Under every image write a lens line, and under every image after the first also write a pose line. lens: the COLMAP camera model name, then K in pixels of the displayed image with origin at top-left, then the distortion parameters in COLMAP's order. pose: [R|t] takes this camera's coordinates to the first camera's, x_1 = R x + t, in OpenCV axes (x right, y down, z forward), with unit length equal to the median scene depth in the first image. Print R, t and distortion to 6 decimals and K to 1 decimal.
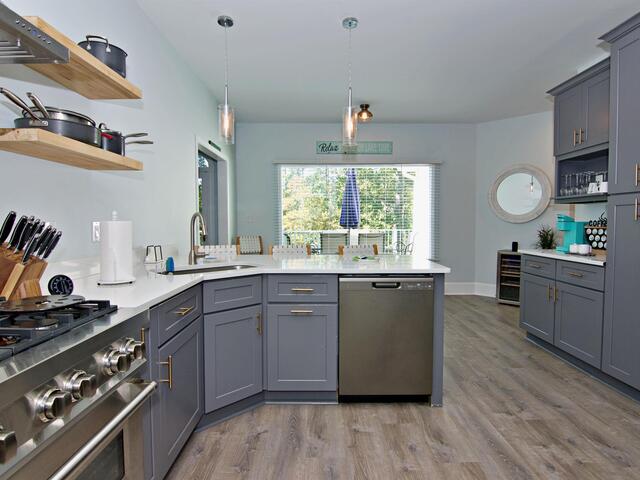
lens RADIAL K [[362.4, 0, 319.4], [0, 362.4, 239.1], [0, 0, 1]] dist [-0.019855, -0.003214]
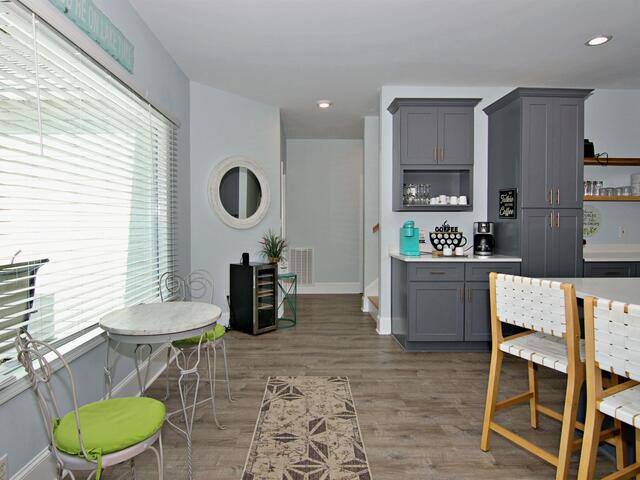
lens RADIAL K [[362.4, 0, 312.8], [0, 362.4, 228.9], [0, 0, 1]] dist [-0.019855, -0.003214]
pose [[-0.031588, -0.003103, 0.999496, -0.413933], [0.042526, 0.999085, 0.004445, -0.067507], [-0.998596, 0.042645, -0.031428, 1.438697]]
